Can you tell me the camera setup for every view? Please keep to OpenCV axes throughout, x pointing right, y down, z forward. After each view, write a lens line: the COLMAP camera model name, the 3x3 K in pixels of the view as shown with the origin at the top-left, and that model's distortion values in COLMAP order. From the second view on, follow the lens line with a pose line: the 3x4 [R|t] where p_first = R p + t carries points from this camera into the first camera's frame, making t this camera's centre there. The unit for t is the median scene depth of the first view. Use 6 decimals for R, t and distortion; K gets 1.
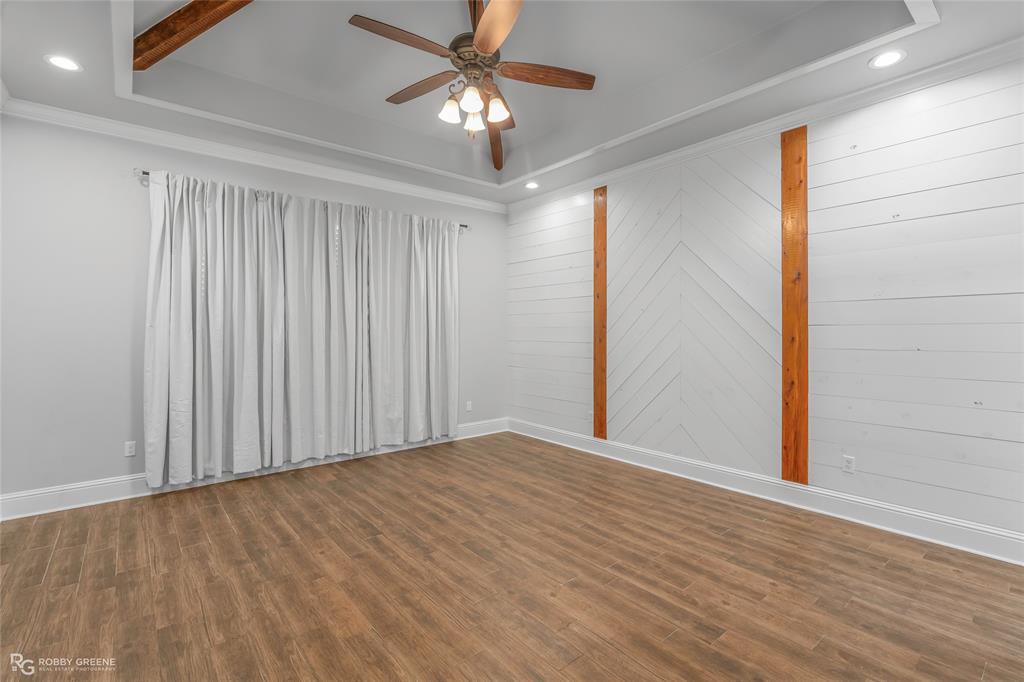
lens RADIAL K [[468.4, 0, 512.3], [0, 468.4, 334.1], [0, 0, 1]] dist [0.001143, 0.000066]
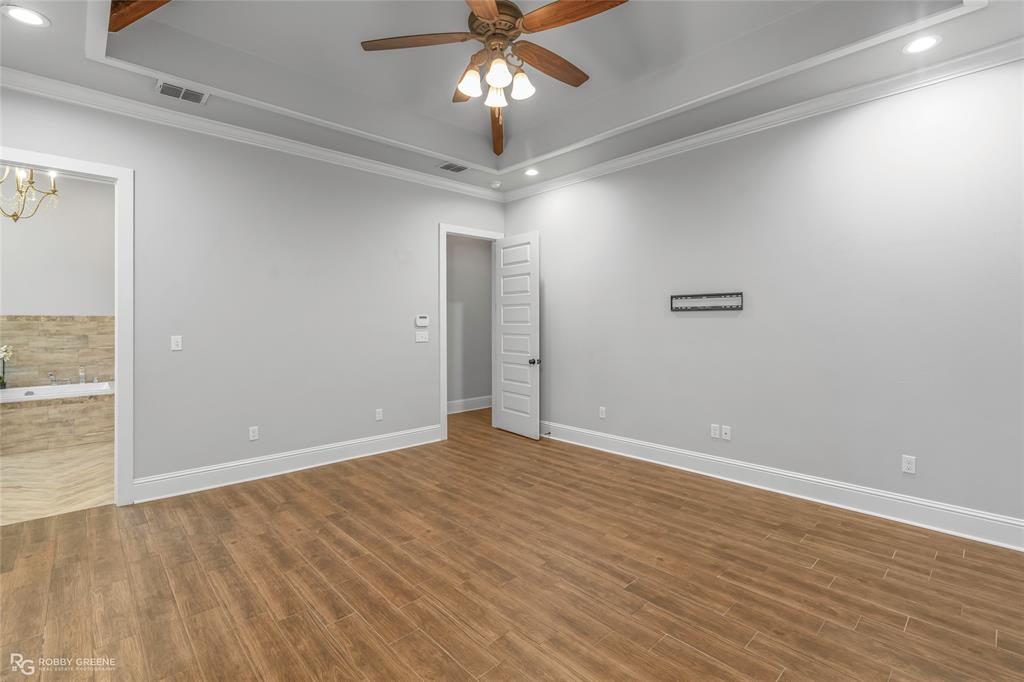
lens RADIAL K [[468.4, 0, 511.5], [0, 468.4, 334.9], [0, 0, 1]] dist [0.001143, 0.000066]
pose [[-0.998070, 0.006176, -0.061783, -0.054980], [0.003932, 0.999330, 0.036385, -0.018310], [0.061967, 0.036072, -0.997426, 1.979798]]
